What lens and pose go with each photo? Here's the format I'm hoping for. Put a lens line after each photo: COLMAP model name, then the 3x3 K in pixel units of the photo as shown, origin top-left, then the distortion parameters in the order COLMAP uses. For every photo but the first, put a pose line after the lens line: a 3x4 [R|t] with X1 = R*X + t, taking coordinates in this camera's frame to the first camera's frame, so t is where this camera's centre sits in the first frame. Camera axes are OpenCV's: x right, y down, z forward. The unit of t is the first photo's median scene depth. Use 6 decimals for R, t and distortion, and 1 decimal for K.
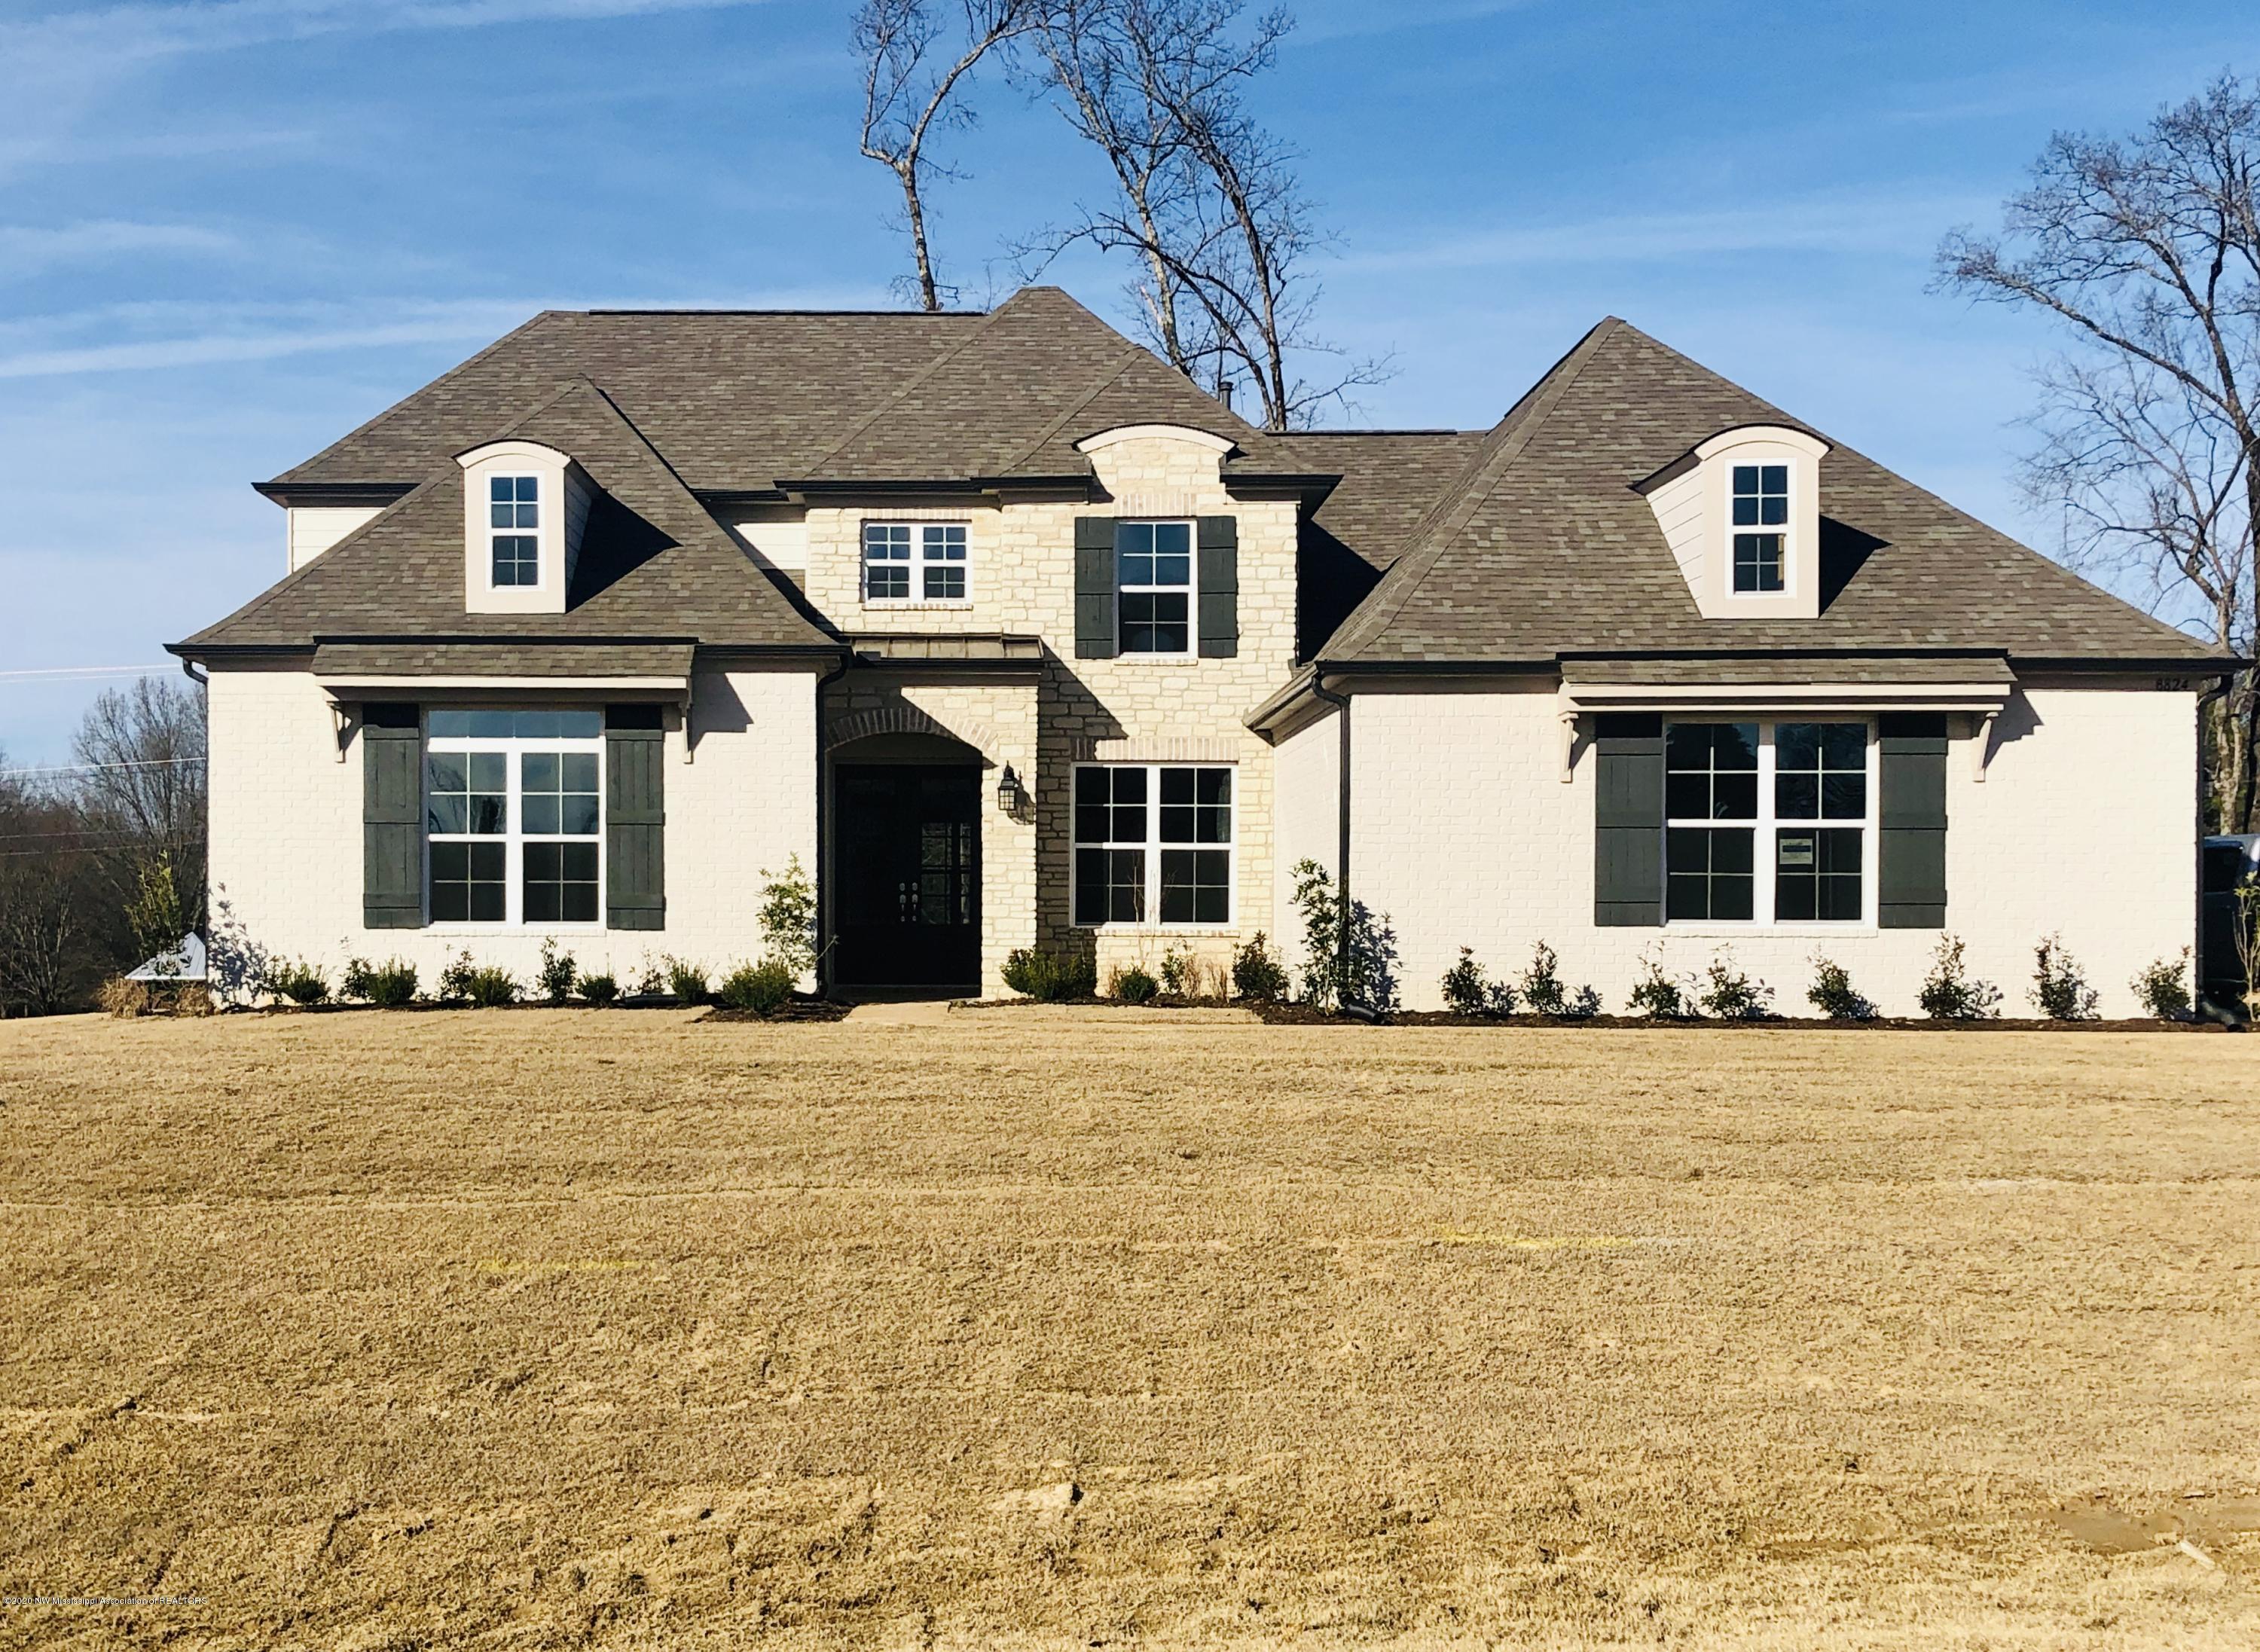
lens RADIAL K [[2688.8, 0, 1129.2], [0, 2688.8, 821.9], [0, 0, 1]] dist [0.023065, 0.000000]
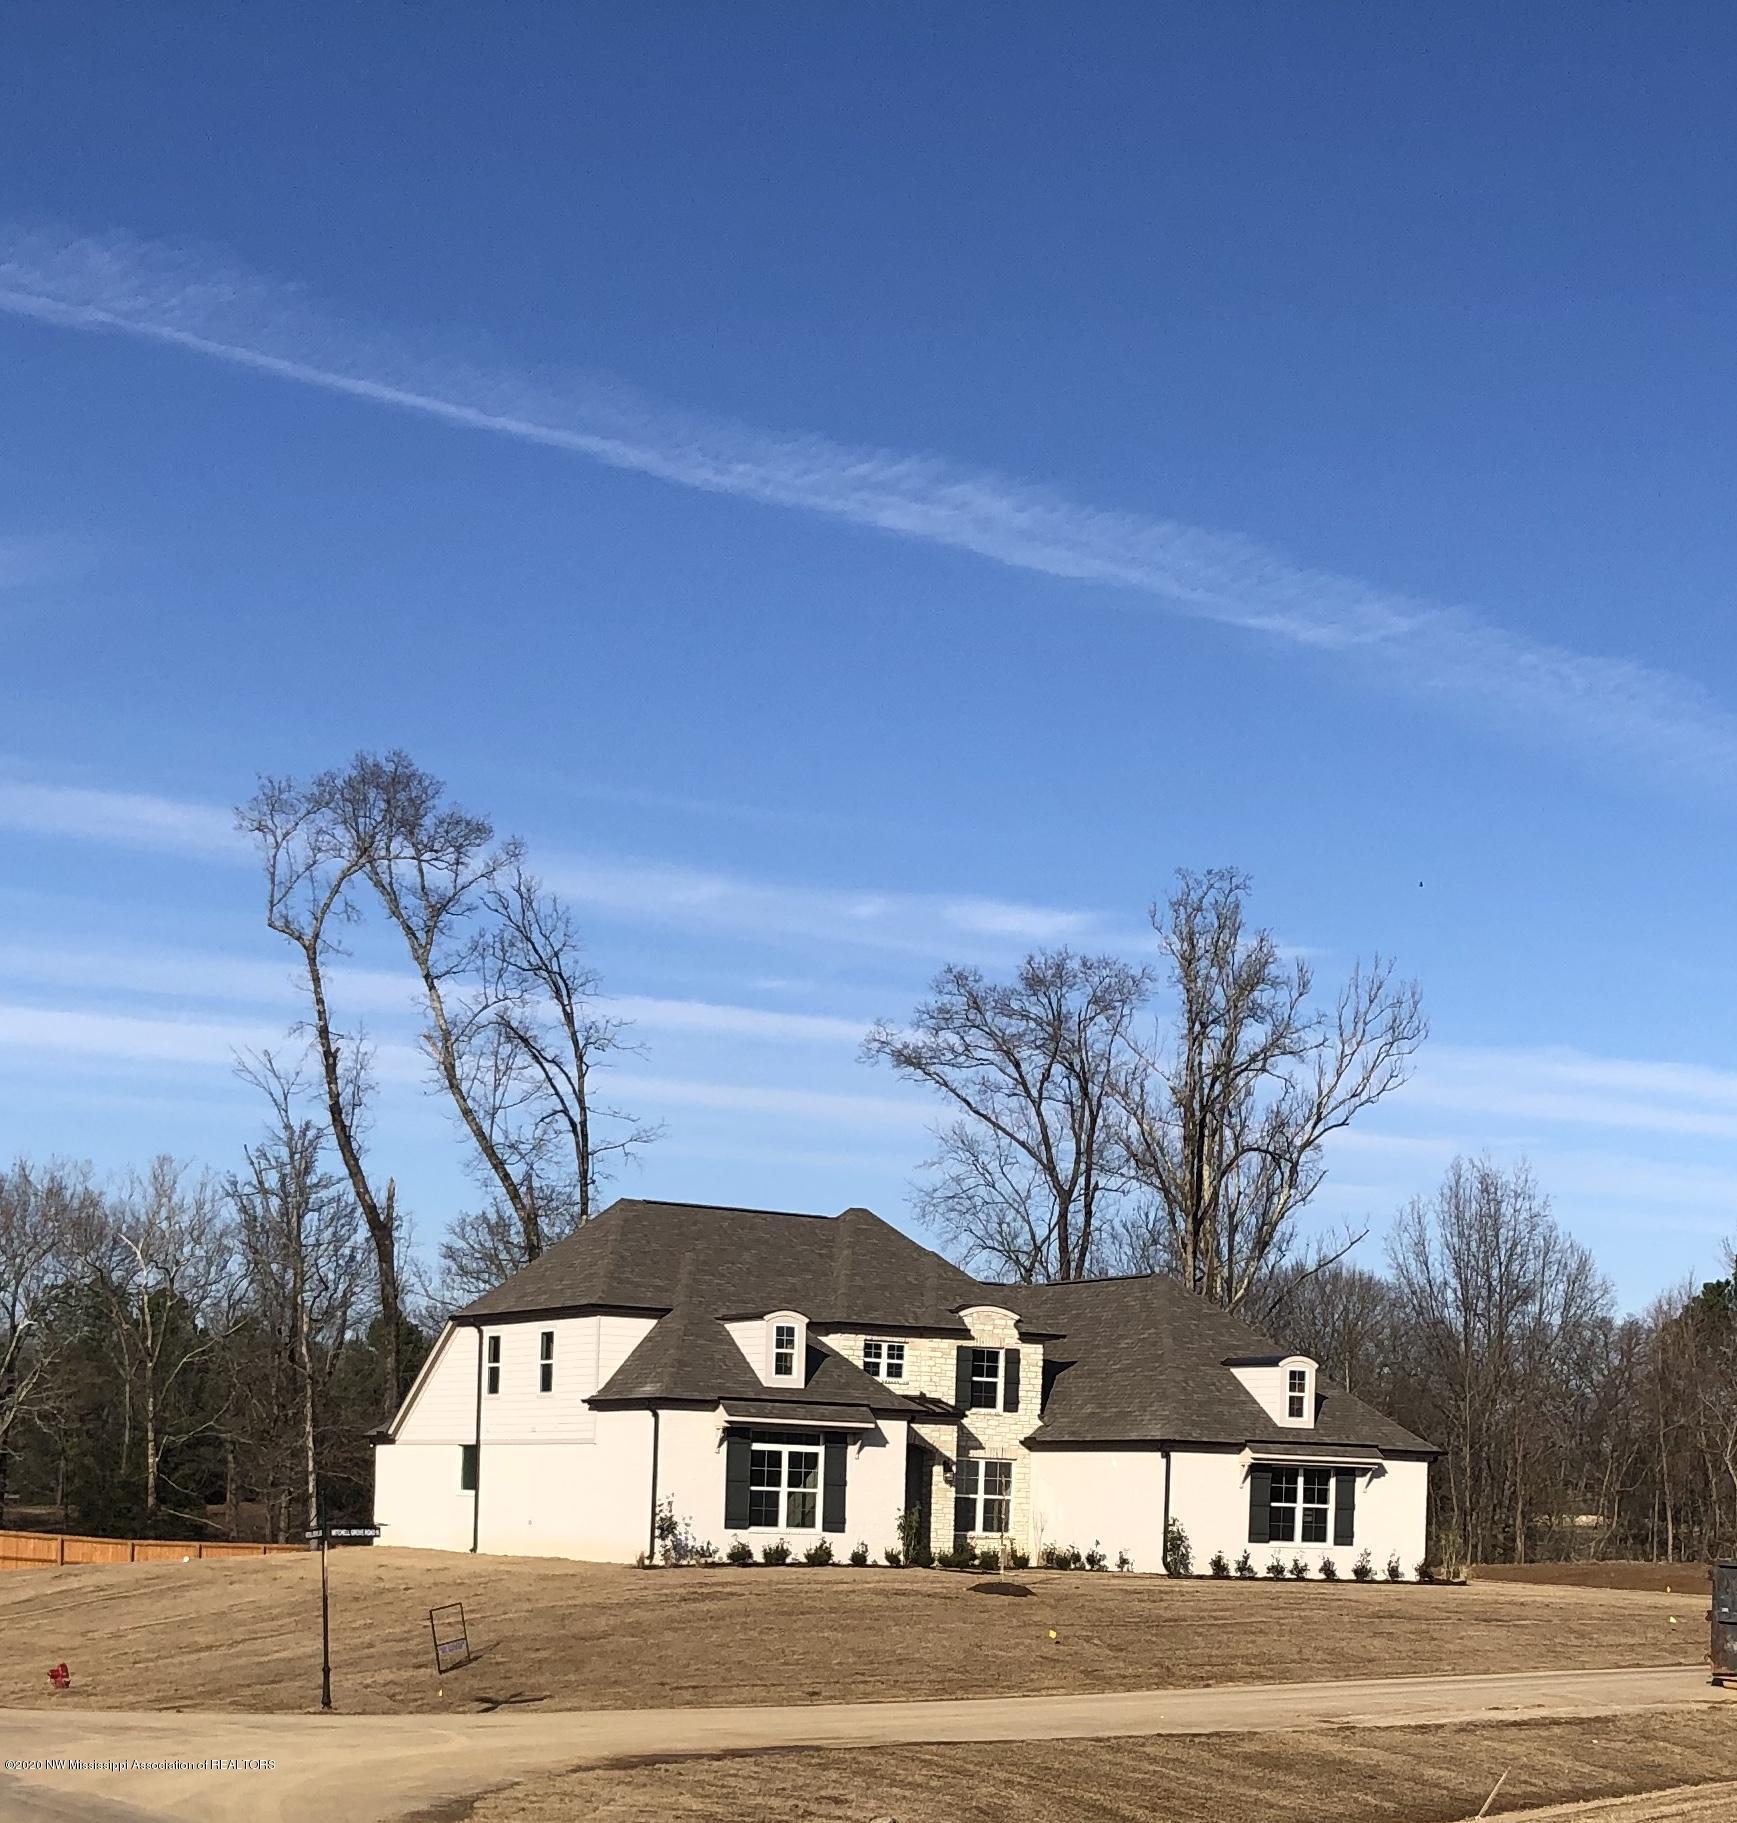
lens RADIAL K [[3686.8, 0, 869.3], [0, 3686.8, 912.3], [0, 0, 1]] dist [-0.005372, 0.000000]
pose [[0.848408, 0.106257, 0.518568, -1.808201], [-0.052601, 0.991720, -0.117149, -0.114610], [-0.526722, 0.072113, 0.846973, -1.668536]]
